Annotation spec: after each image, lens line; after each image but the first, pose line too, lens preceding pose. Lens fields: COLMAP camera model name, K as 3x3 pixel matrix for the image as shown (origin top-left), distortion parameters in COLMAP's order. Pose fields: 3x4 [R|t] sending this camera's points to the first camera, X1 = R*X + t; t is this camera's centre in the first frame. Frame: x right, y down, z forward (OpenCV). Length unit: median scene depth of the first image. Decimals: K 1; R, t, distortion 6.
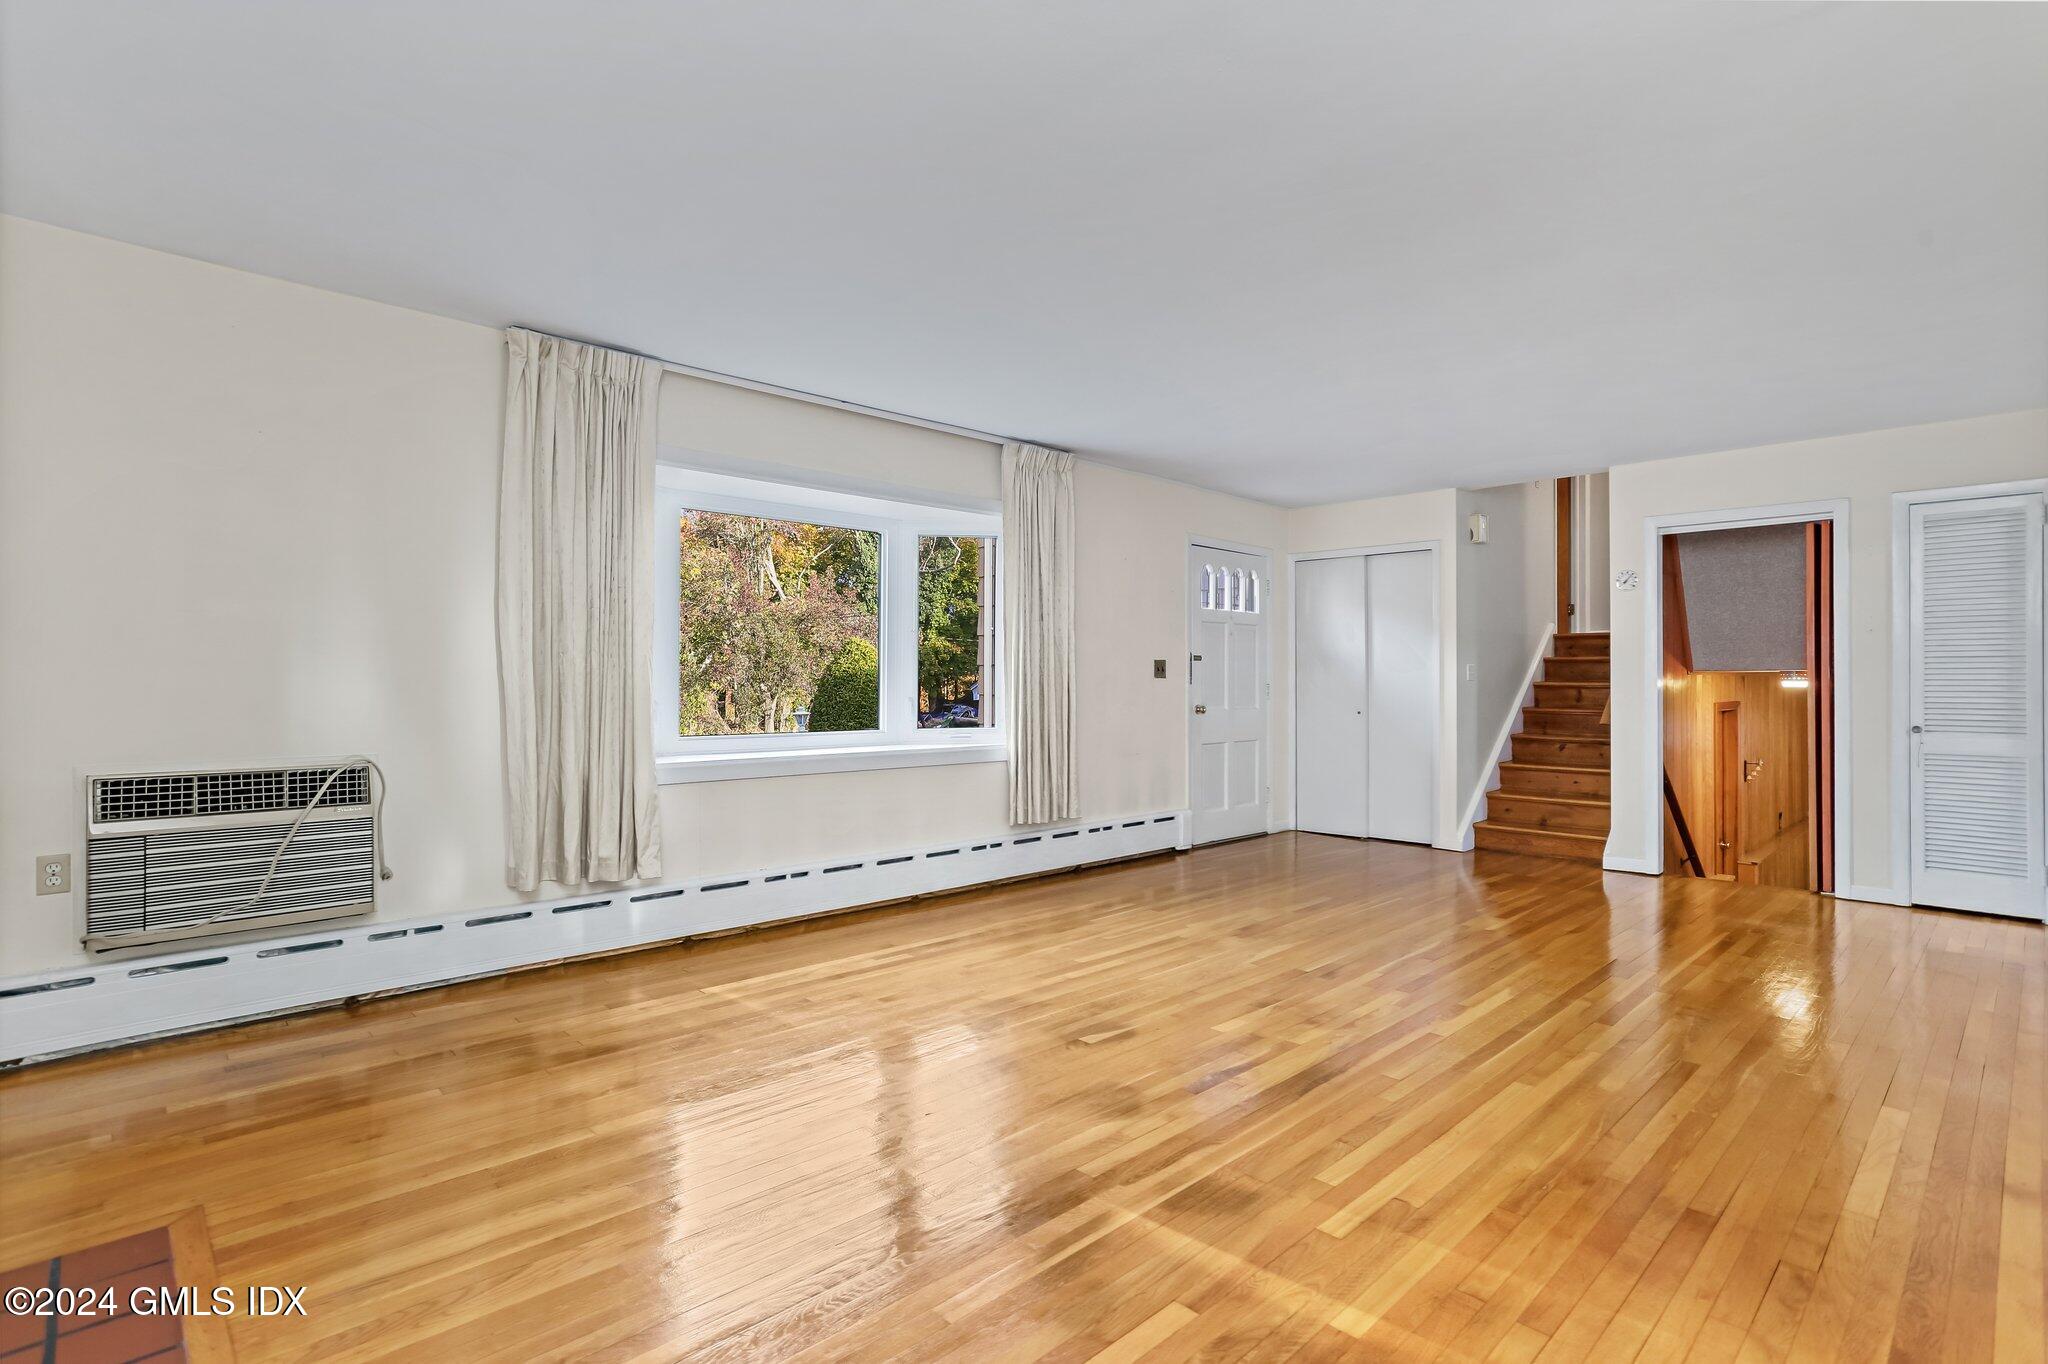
lens RADIAL K [[990.2, 0, 1022.0], [0, 990.2, 673.7], [0, 0, 1]] dist [-0.046473, 0.030755]
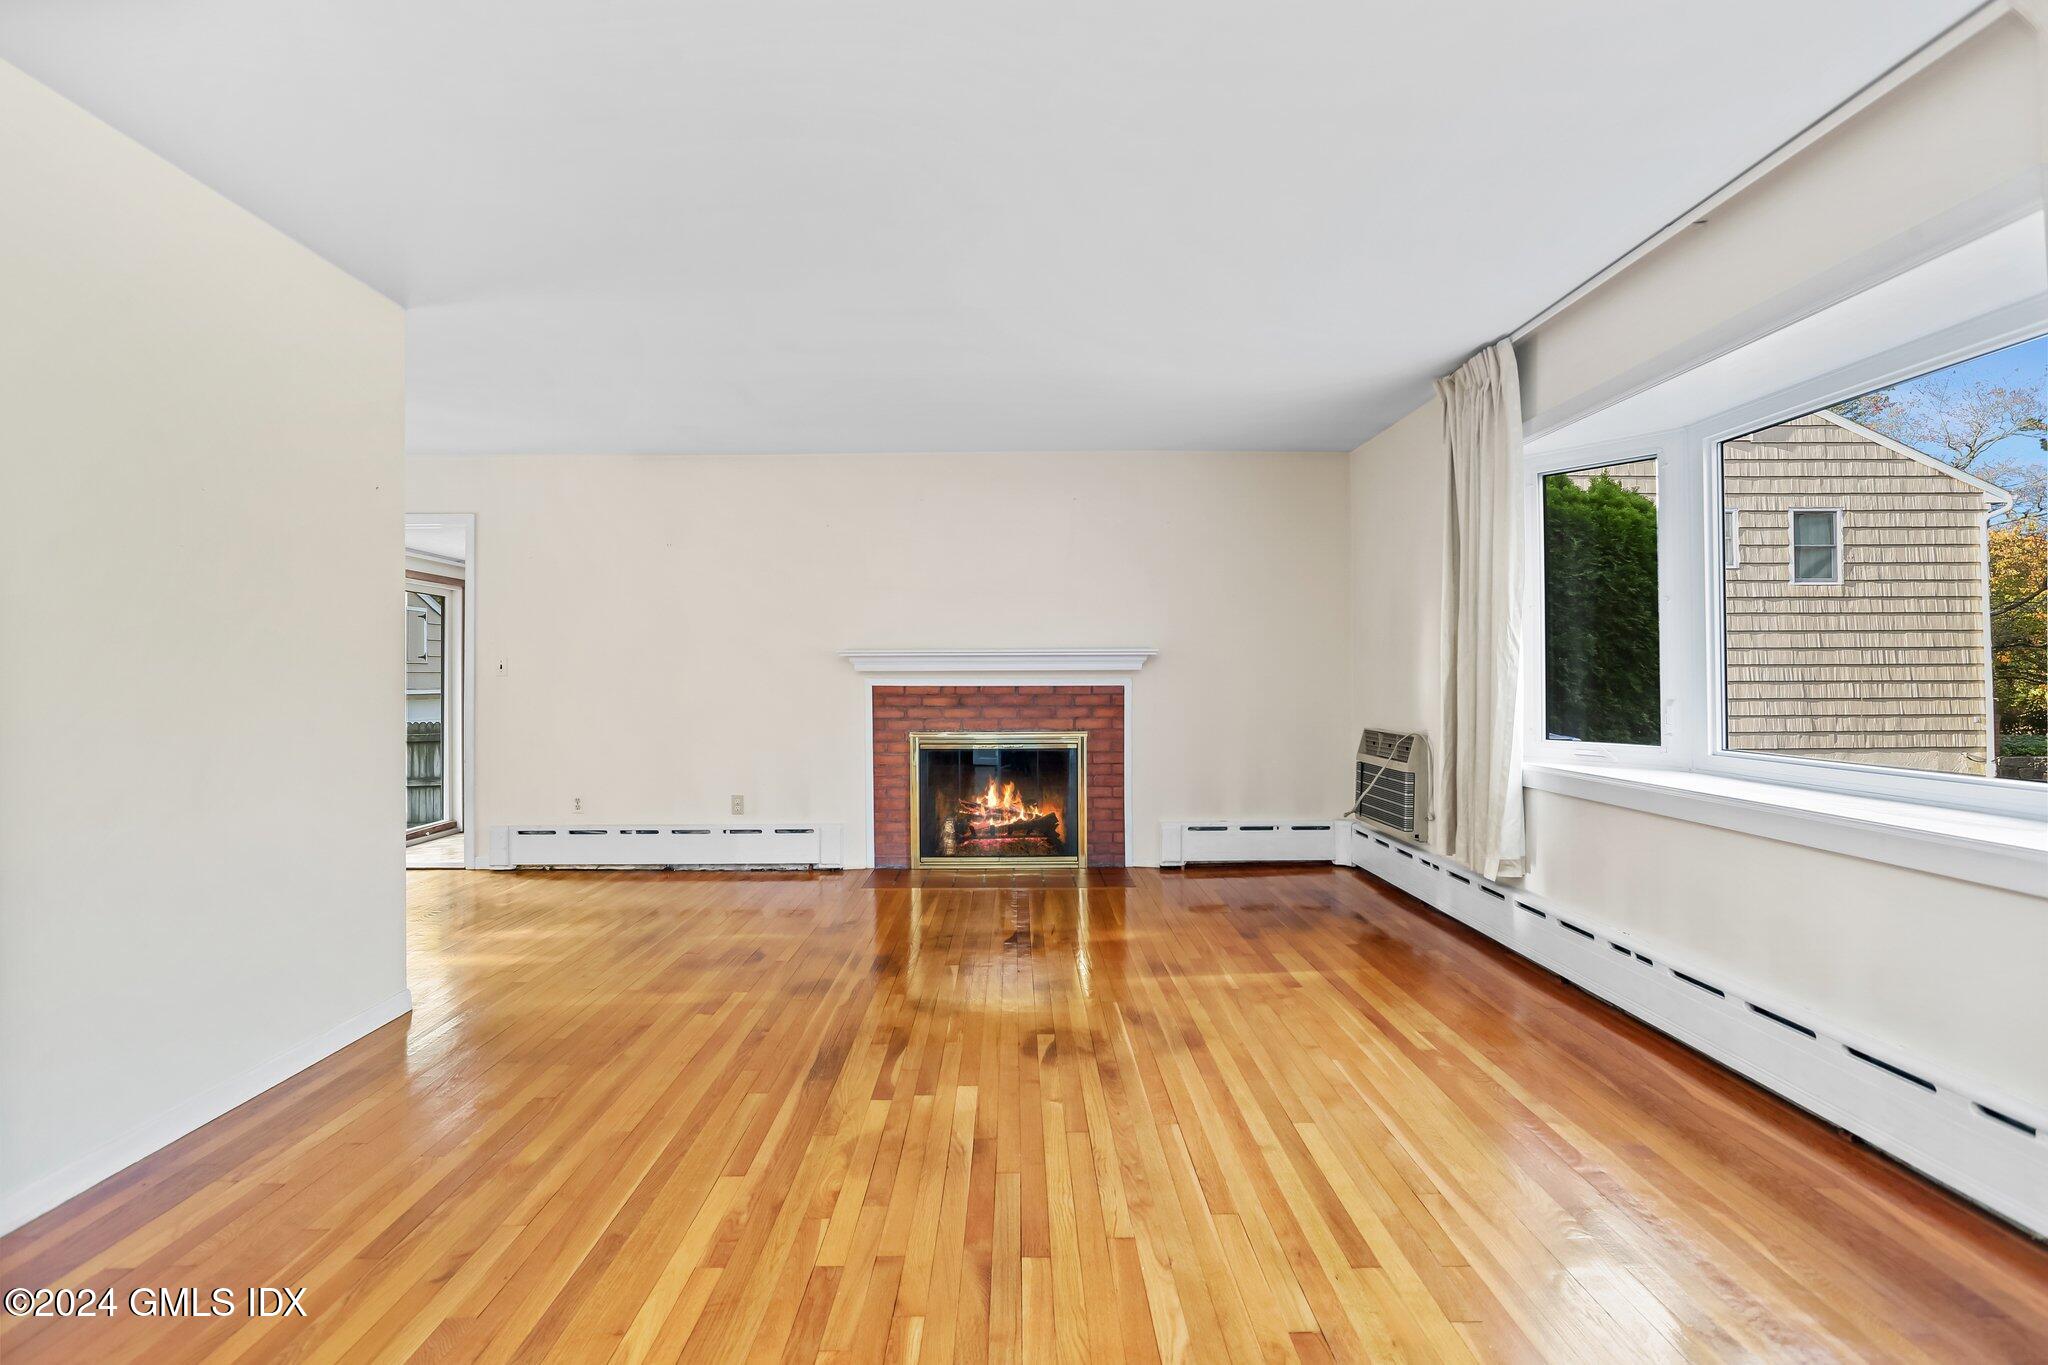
lens RADIAL K [[990.2, 0, 1022.0], [0, 990.2, 674.2], [0, 0, 1]] dist [-0.046473, 0.030755]
pose [[-0.683949, -0.003993, -0.729519, 0.610087], [0.008752, 0.999868, -0.013678, 0.013488], [0.729477, -0.015740, -0.683824, 1.253277]]
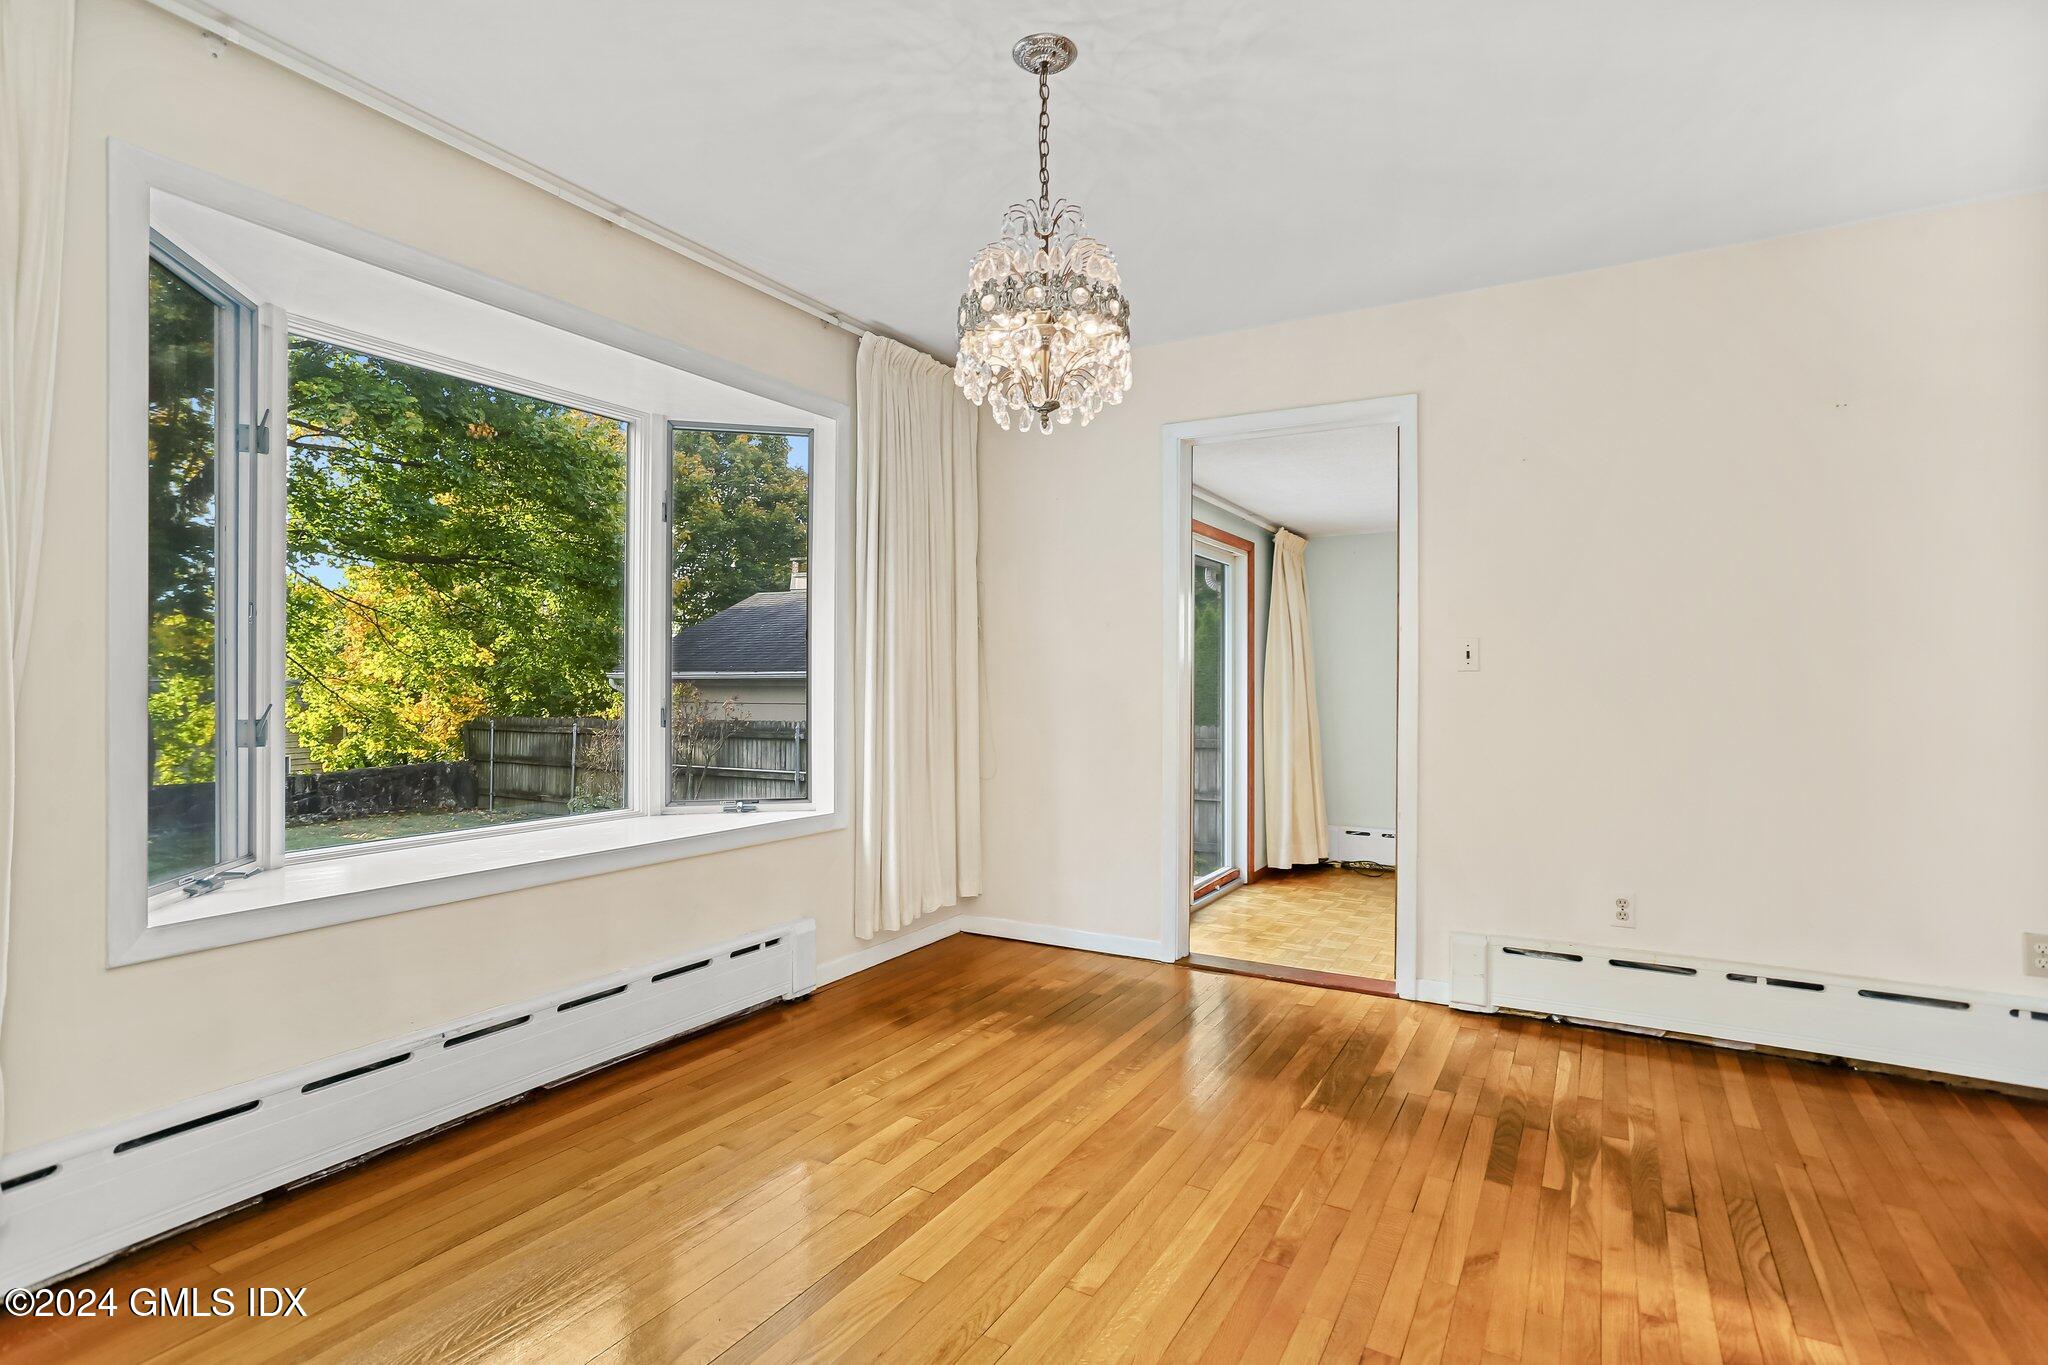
lens RADIAL K [[1031.9, 0, 1007.4], [0, 1031.9, 688.0], [0, 0, 1]] dist [-0.050262, 0.039010]
pose [[-0.963525, -0.002448, -0.267606, 0.675194], [-0.003472, 0.999988, 0.003353, 0.005728], [0.267594, 0.004159, -0.963523, 0.460968]]
